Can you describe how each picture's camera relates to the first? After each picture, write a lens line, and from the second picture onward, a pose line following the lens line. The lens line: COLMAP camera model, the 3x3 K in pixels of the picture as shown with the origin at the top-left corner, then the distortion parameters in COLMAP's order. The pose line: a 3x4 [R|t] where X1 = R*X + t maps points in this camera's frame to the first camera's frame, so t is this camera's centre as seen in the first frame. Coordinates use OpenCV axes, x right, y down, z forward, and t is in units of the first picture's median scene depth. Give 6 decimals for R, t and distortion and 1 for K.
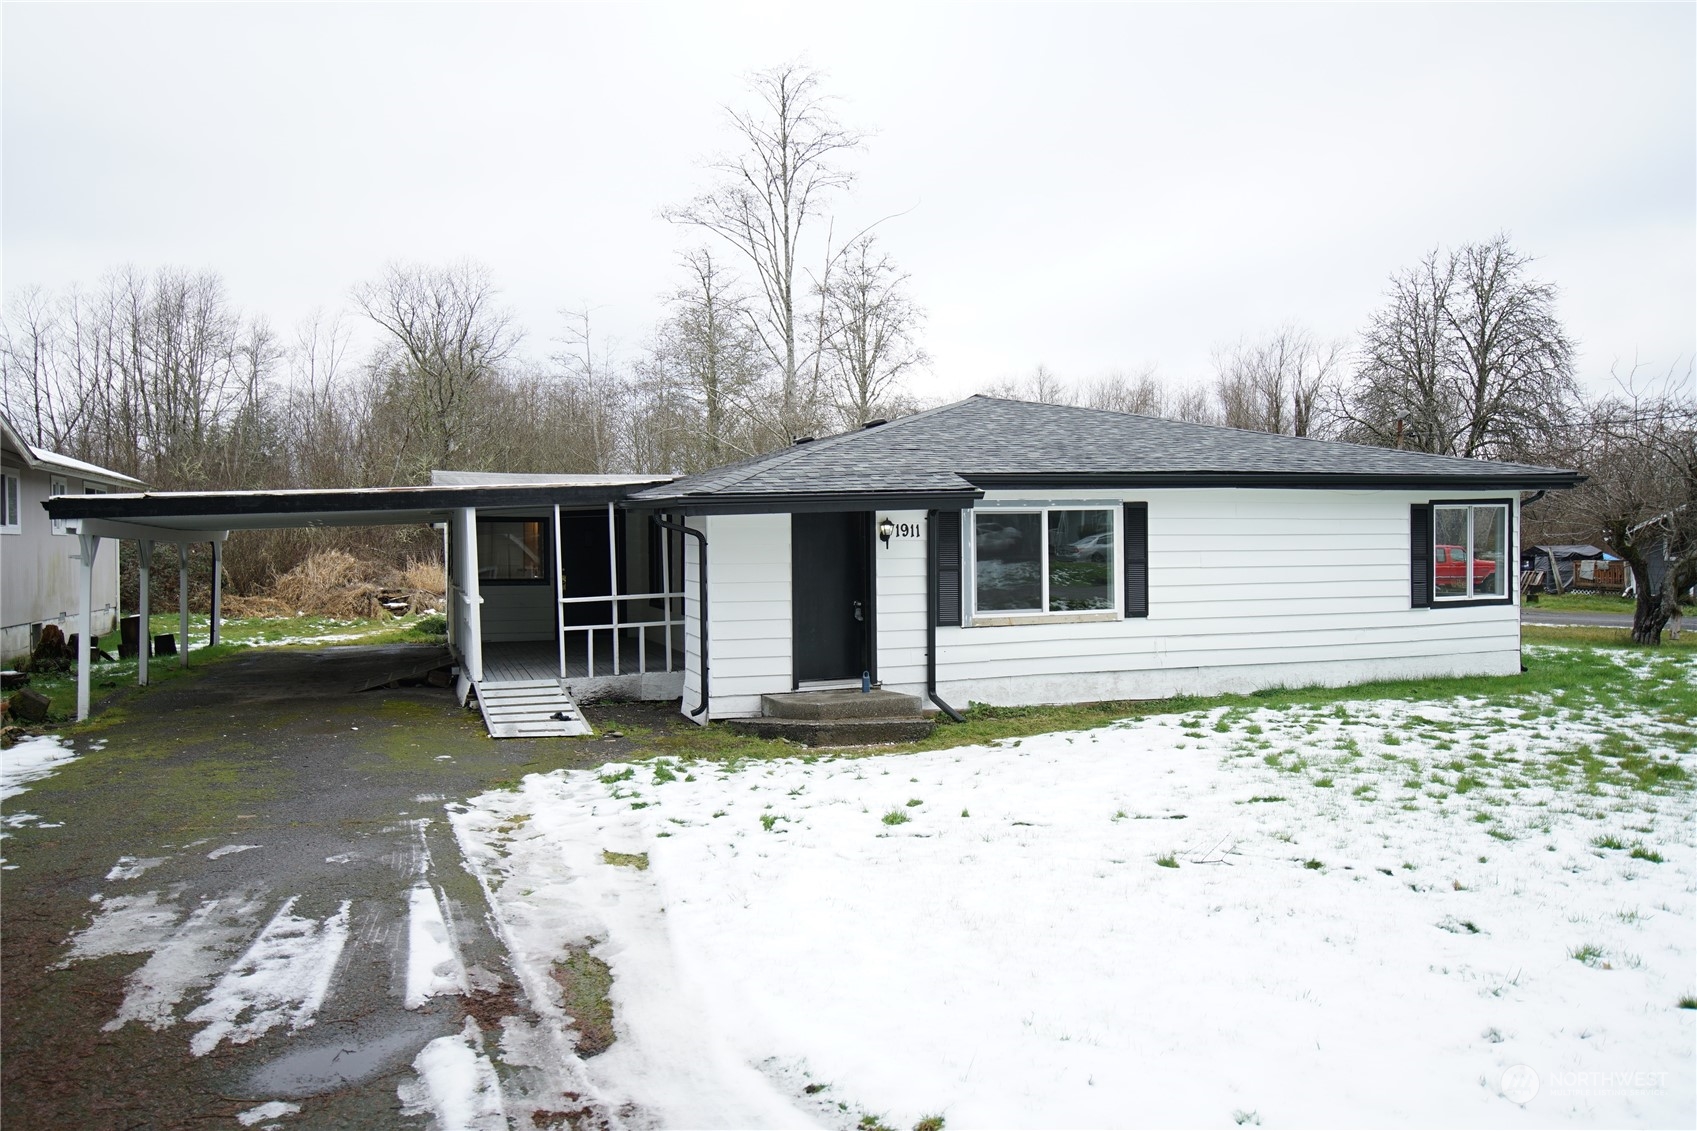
lens RADIAL K [[1302.6, 0, 844.7], [0, 1302.6, 590.2], [0, 0, 1]] dist [0.010659, 0.087535]
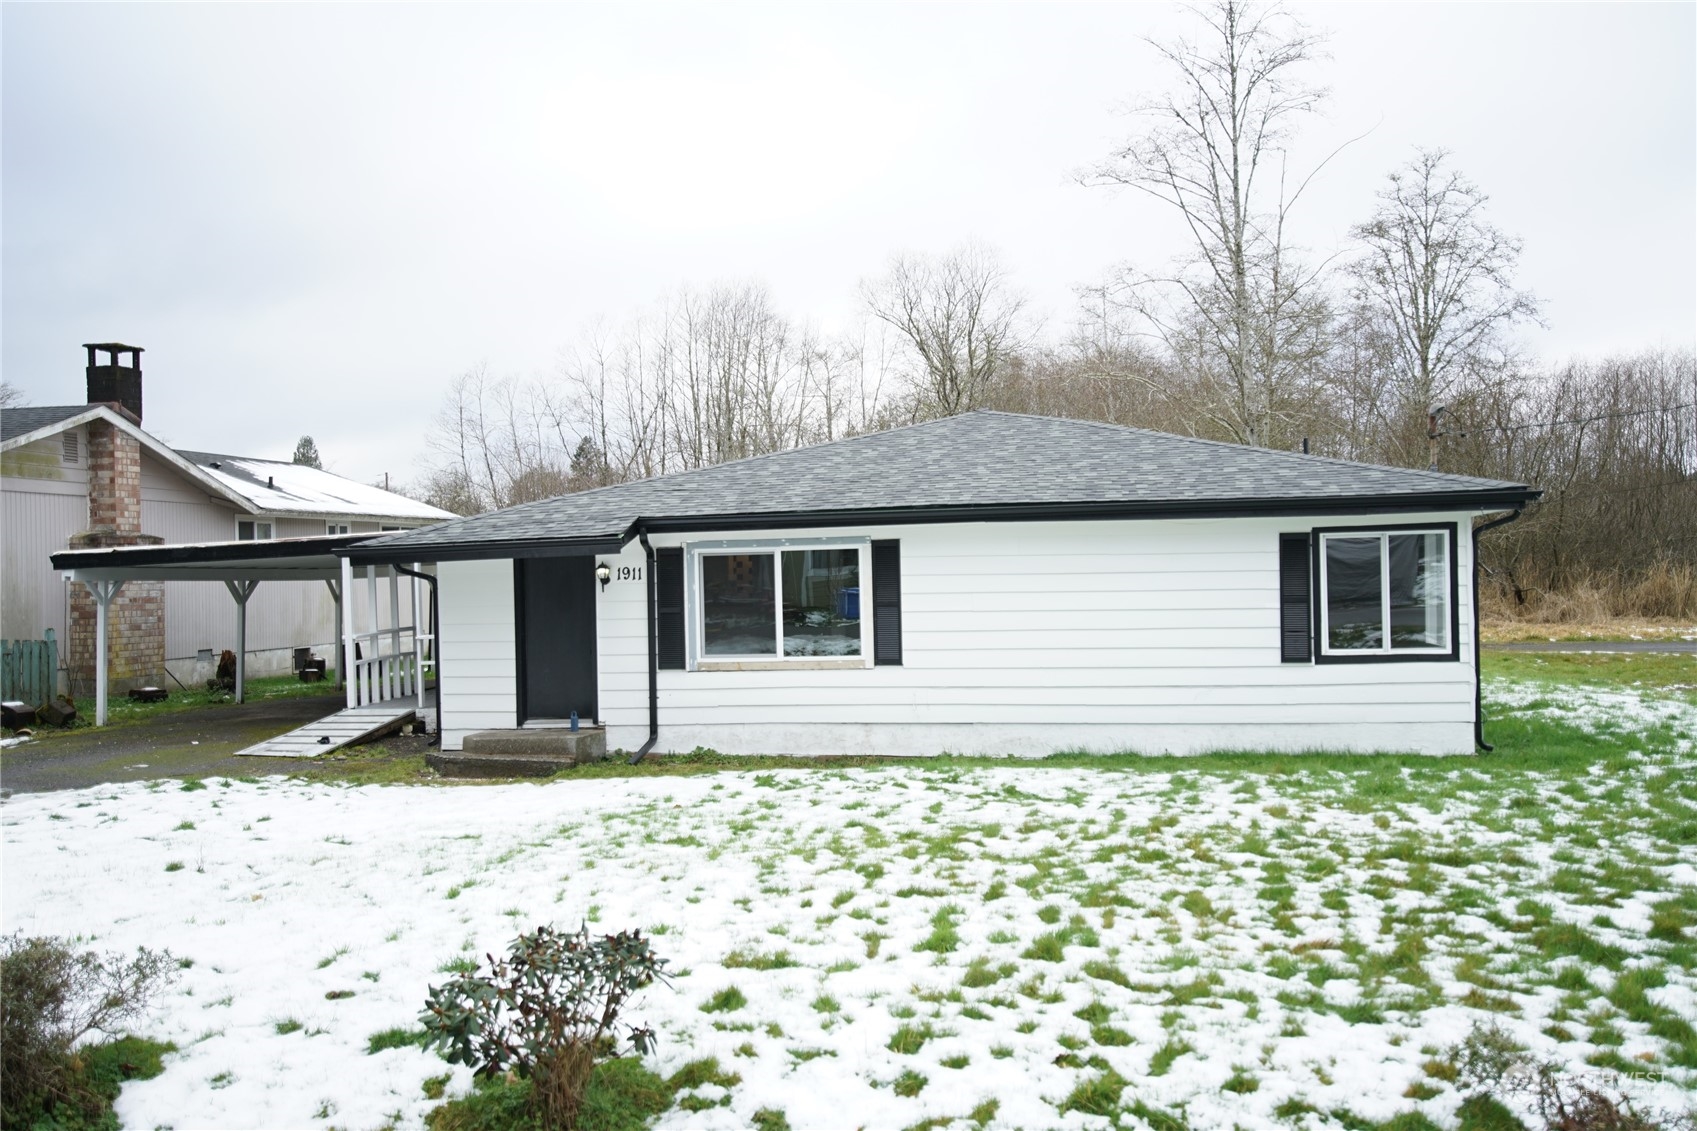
lens RADIAL K [[1664.2, 0, 848.5], [0, 1664.2, 565.5], [0, 0, 1]] dist [0.105746, 0.002700]
pose [[0.861903, -0.005973, -0.507038, 0.795774], [-0.008156, 0.999638, -0.025639, -0.018968], [0.507007, 0.026234, 0.861542, -0.024672]]
